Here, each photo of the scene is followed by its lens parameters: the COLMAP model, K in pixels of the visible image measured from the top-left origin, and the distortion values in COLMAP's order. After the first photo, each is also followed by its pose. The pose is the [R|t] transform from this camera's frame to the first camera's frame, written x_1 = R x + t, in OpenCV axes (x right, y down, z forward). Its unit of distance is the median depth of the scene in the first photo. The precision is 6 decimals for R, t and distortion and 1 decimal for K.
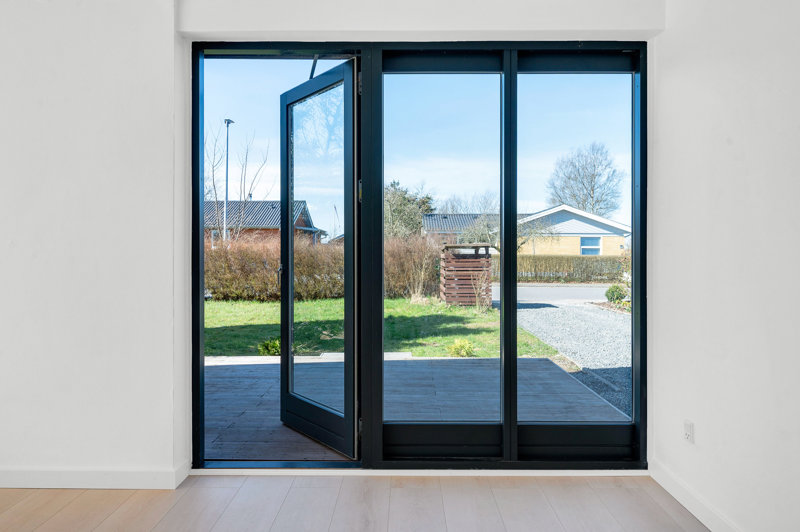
lens RADIAL K [[404.4, 0, 399.4], [0, 404.4, 264.4], [0, 0, 1]] dist [0.000001, -0.000001]
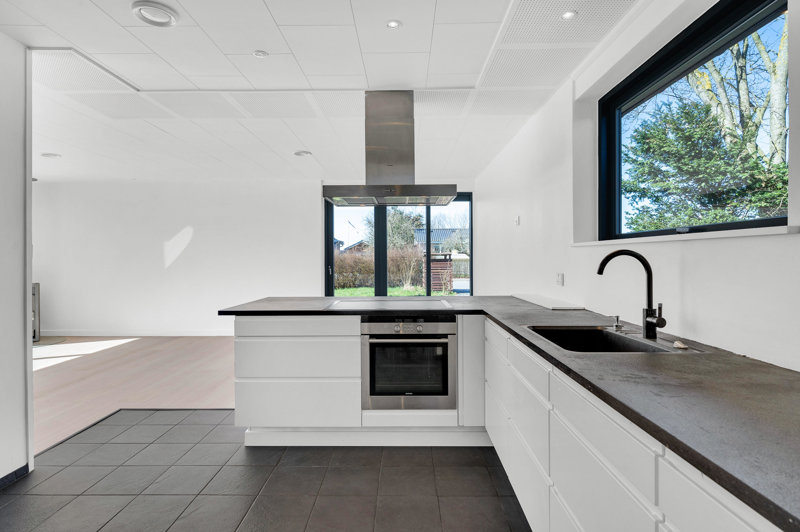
lens RADIAL K [[404.4, 0, 400.7], [0, 404.4, 266.0], [0, 0, 1]] dist [0.000001, -0.000001]
pose [[0.999965, -0.007093, -0.004477, 0.023070], [0.007093, 0.999975, 0.000180, 0.000558], [0.004476, -0.000212, 0.999990, -0.583895]]
